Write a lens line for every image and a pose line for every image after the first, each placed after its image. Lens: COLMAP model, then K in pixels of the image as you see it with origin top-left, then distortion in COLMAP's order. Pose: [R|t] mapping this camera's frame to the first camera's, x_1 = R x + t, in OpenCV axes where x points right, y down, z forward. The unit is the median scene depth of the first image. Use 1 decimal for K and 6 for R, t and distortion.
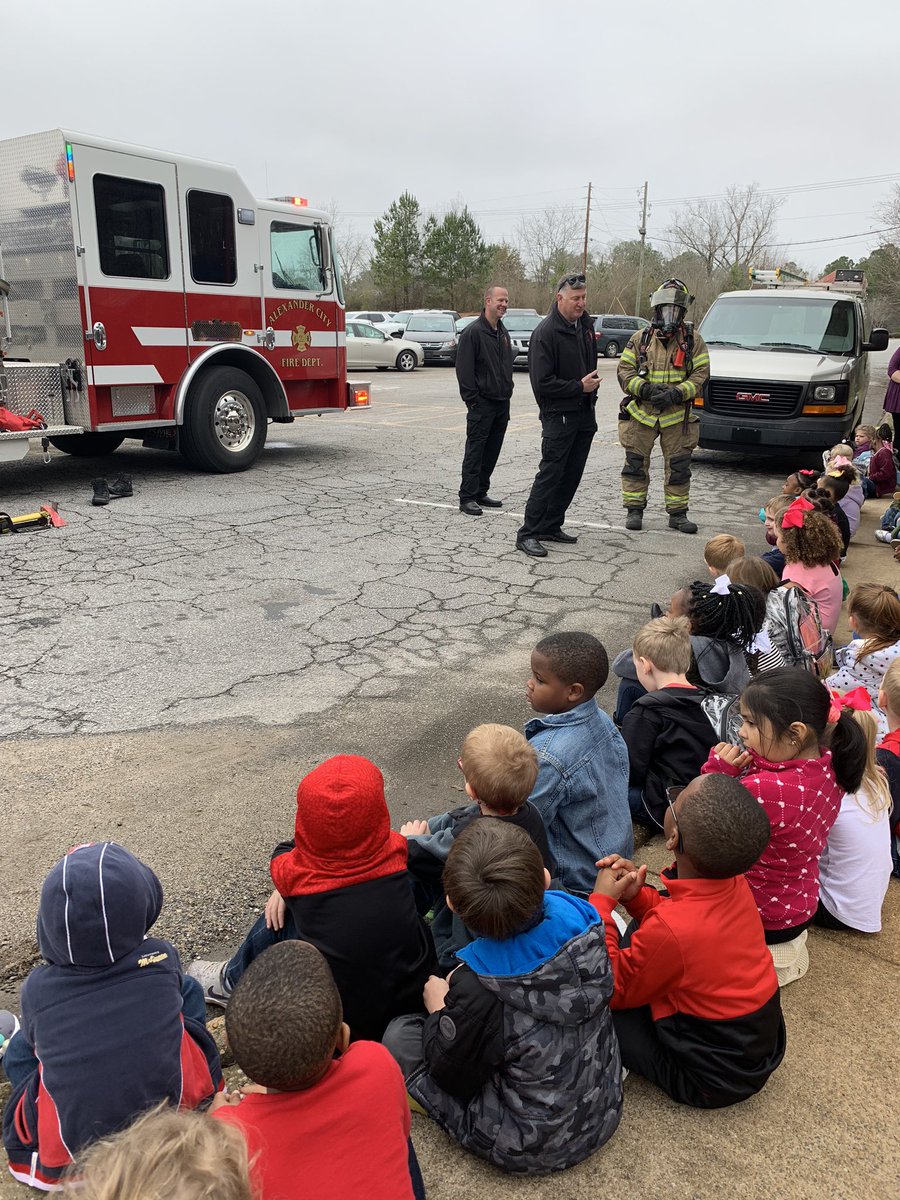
lens RADIAL K [[948.2, 0, 449.9], [0, 948.2, 586.2], [0, 0, 1]] dist [0.075426, -0.098586]
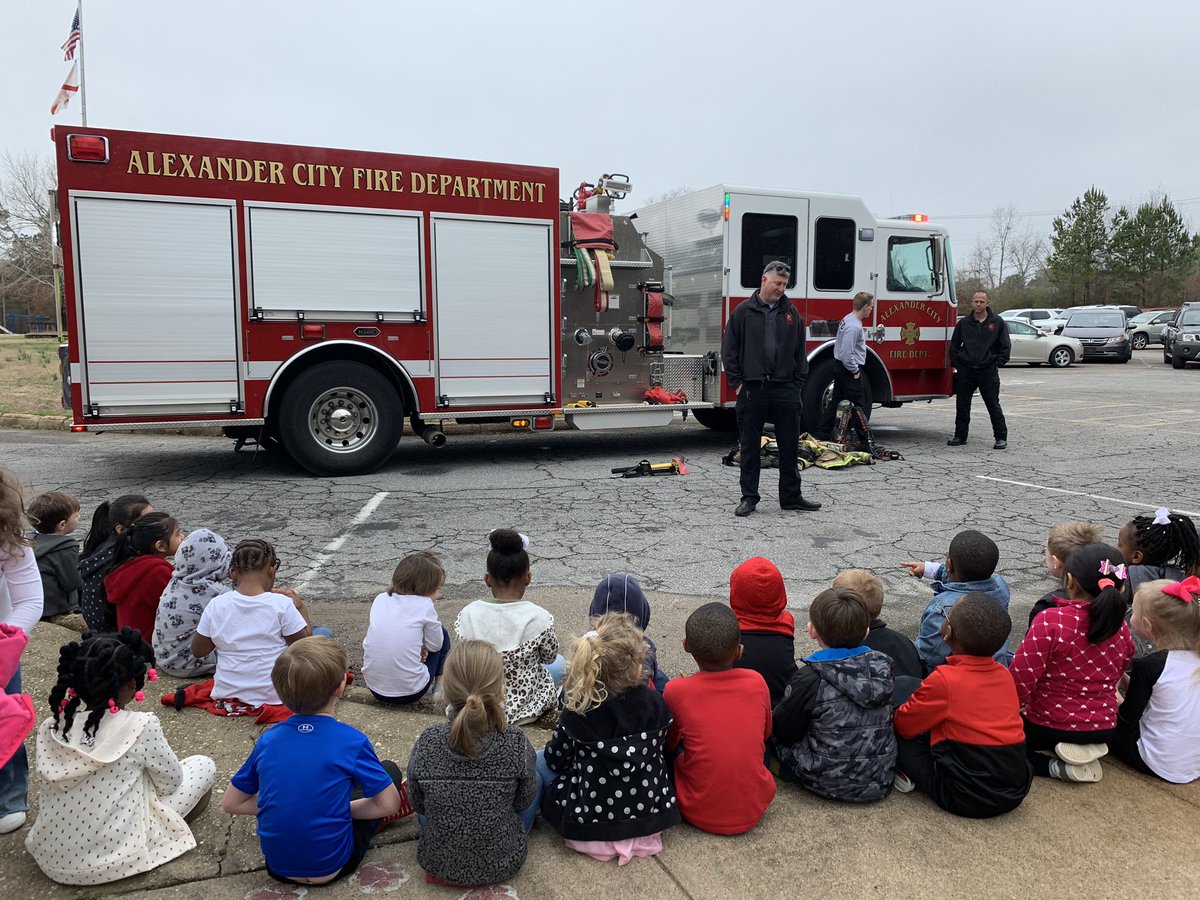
lens RADIAL K [[965.5, 0, 600.0], [0, 965.5, 450.0], [0, 0, 1]] dist [-0.001149, 0.001379]
pose [[0.865528, 0.046098, -0.498735, 0.110111], [-0.115374, 0.987327, -0.108966, 0.045080], [0.487391, 0.151854, 0.859878, -0.145600]]
